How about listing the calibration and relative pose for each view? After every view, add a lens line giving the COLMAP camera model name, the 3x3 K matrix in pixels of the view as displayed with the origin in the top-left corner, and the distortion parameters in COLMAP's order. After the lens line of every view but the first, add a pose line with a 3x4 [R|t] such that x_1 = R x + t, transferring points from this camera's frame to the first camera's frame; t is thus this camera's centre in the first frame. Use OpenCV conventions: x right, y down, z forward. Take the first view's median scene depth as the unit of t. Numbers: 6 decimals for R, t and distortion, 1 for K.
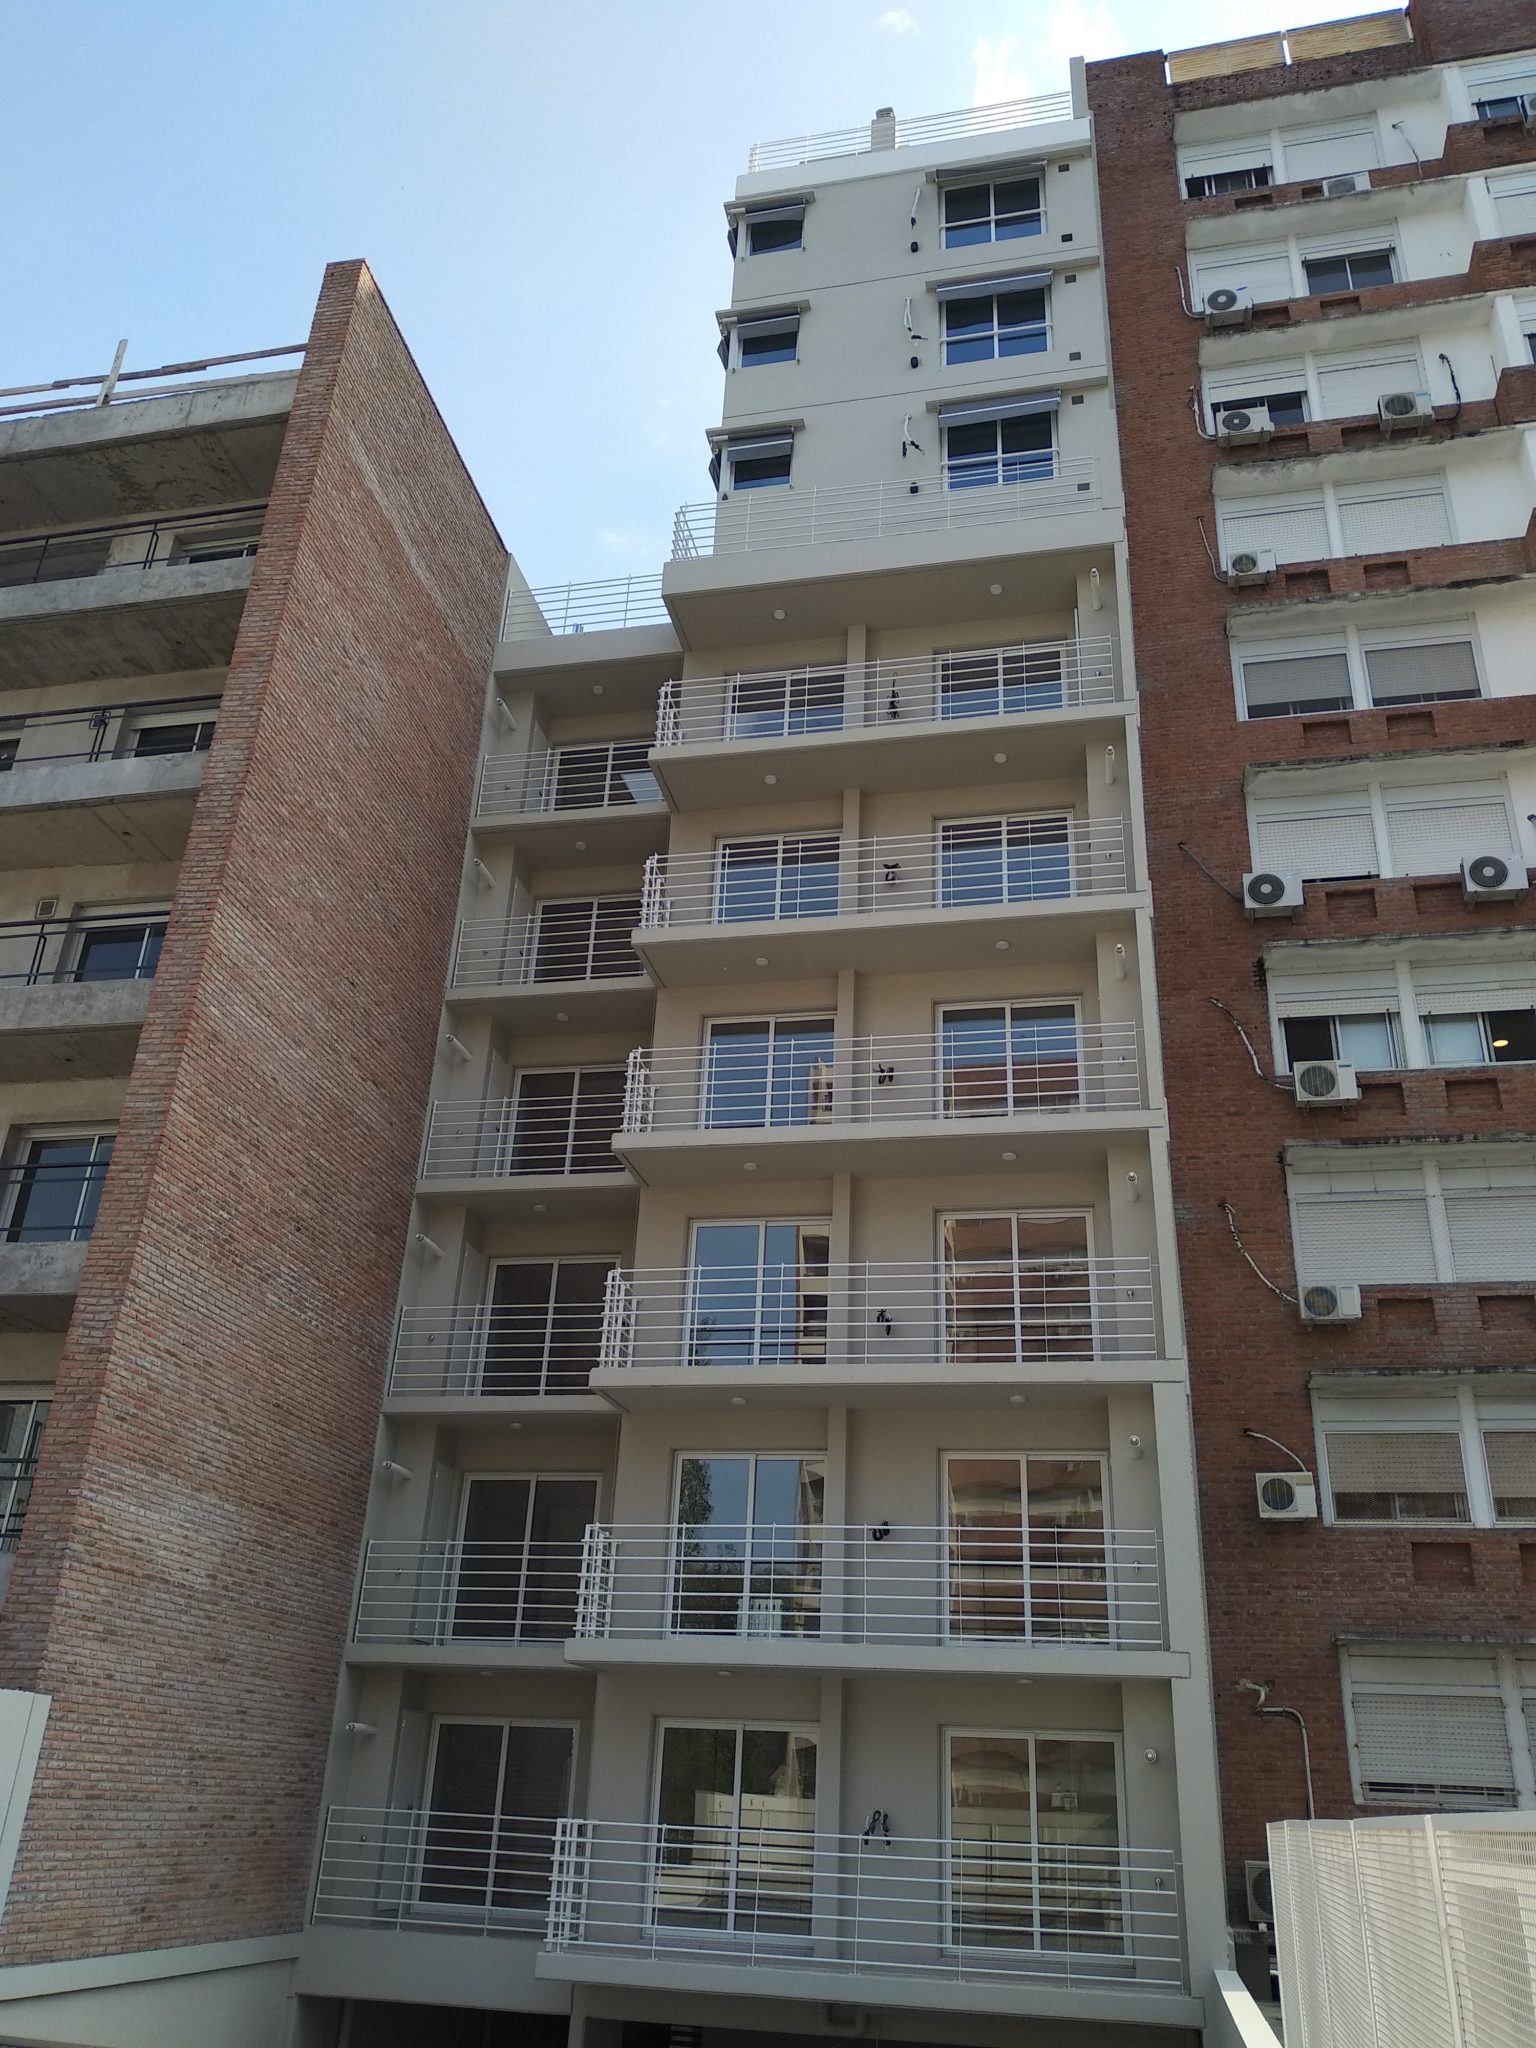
lens RADIAL K [[1603.1, 0, 765.1], [0, 1603.1, 1025.5], [0, 0, 1]] dist [0.004104, 0.003930]
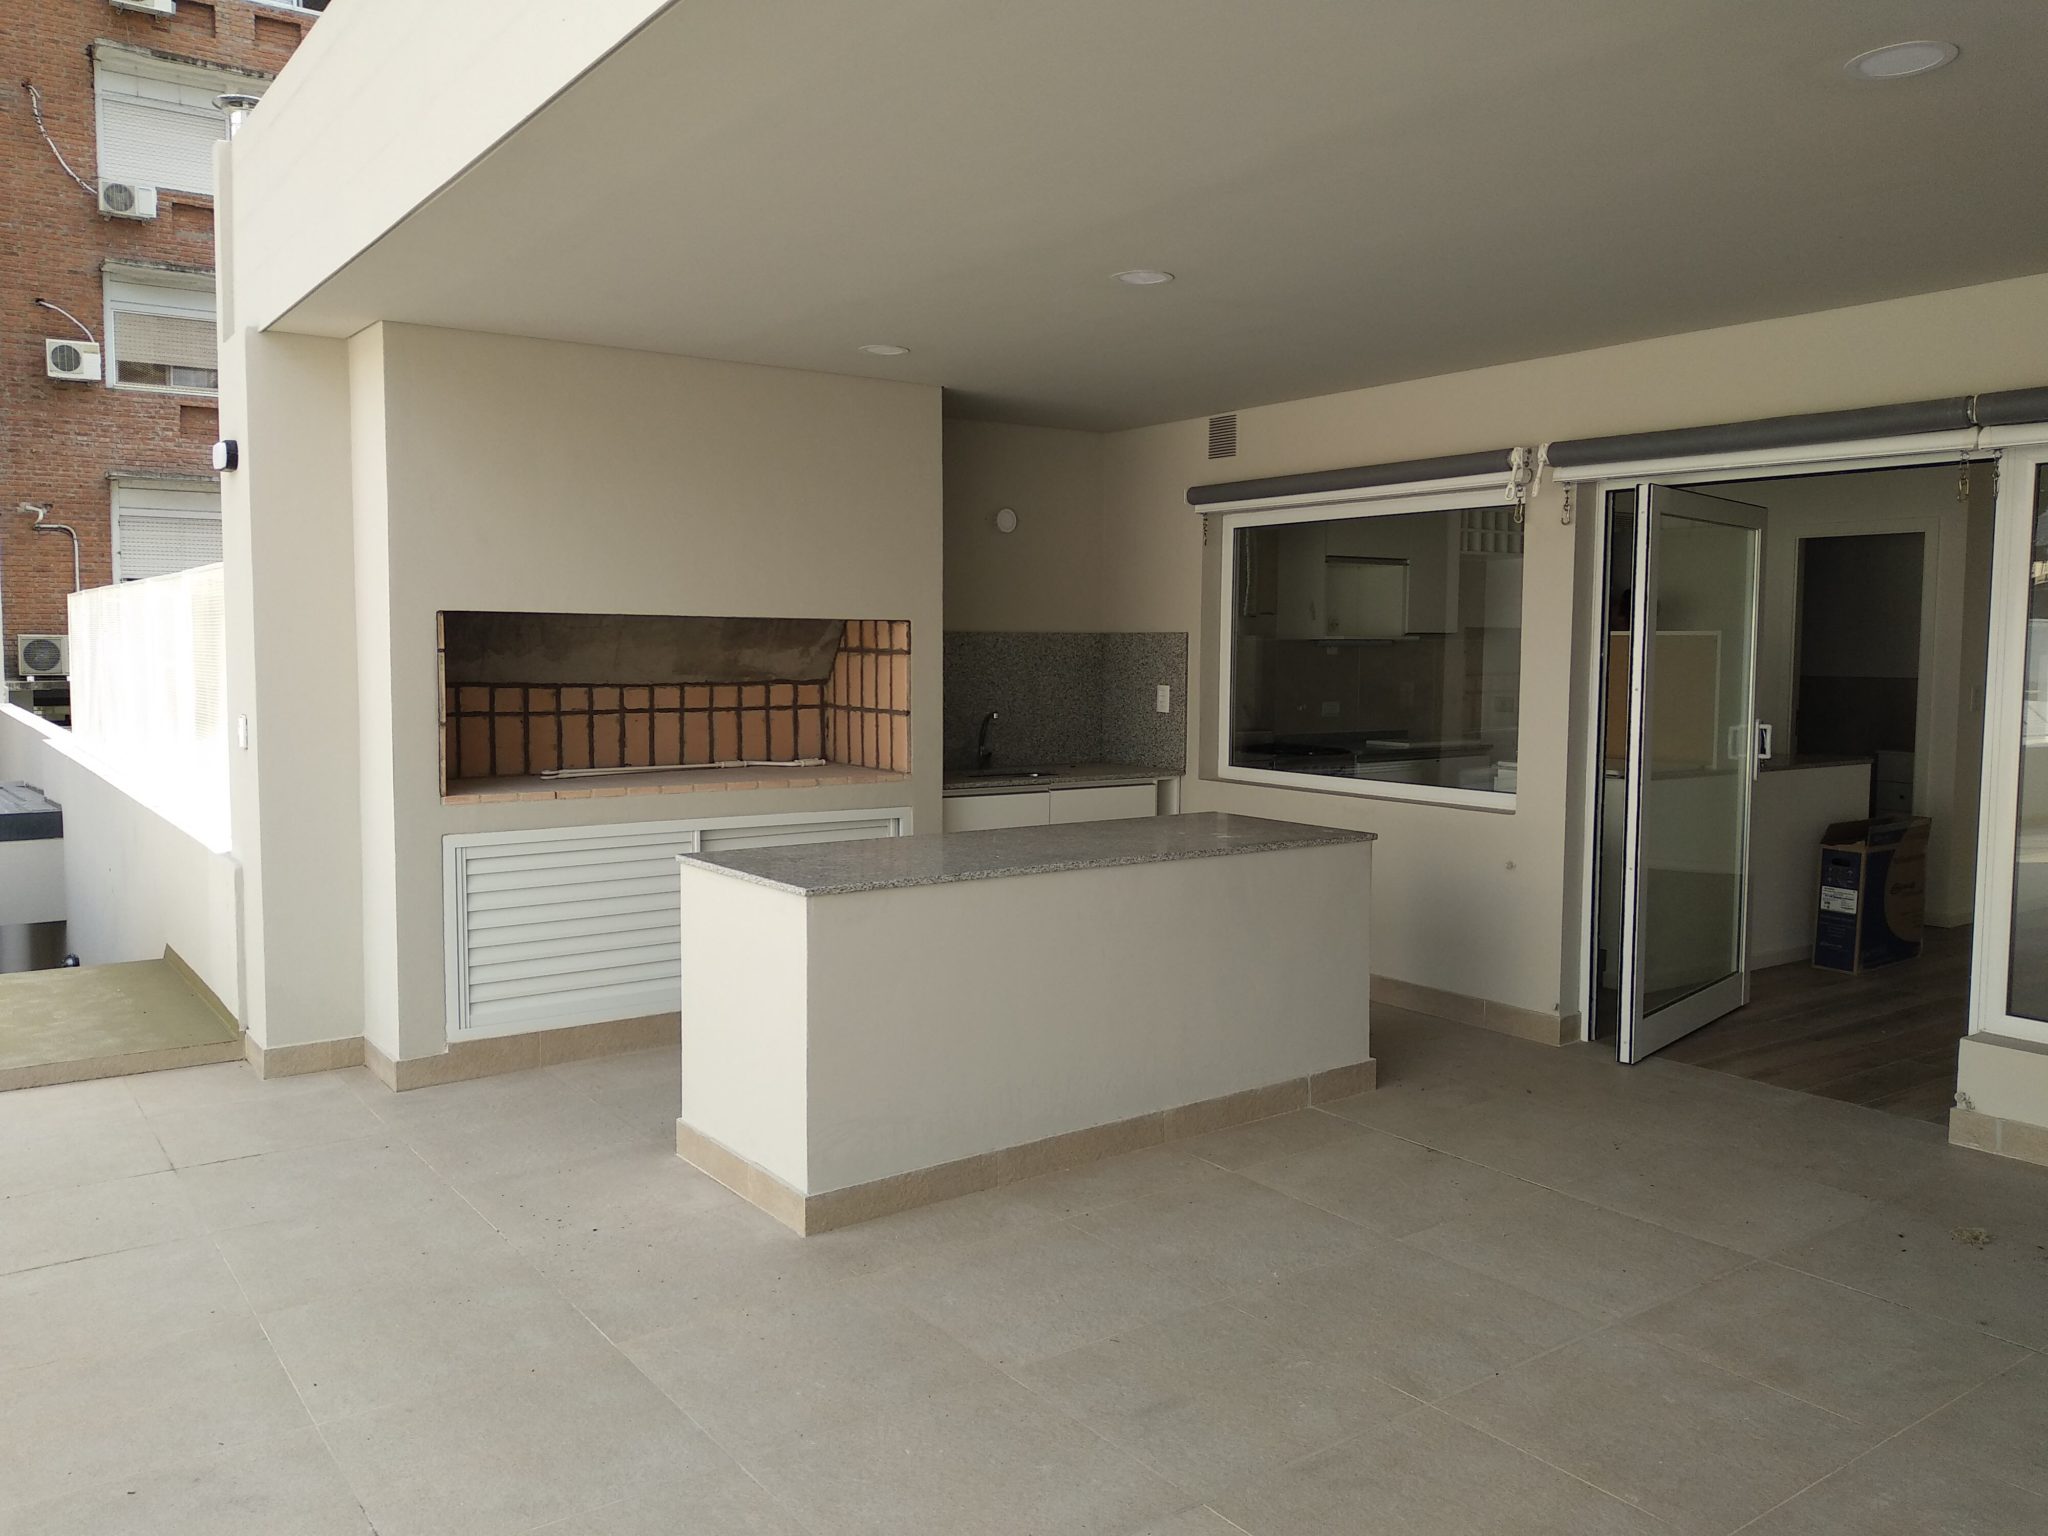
lens RADIAL K [[1603.1, 0, 1022.4], [0, 1603.1, 763.9], [0, 0, 1]] dist [0.004104, 0.003930]
pose [[0.668883, -0.098844, 0.736767, -0.110654], [-0.317686, 0.858044, 0.403529, -0.151853], [-0.672065, -0.503974, 0.542530, -0.266915]]
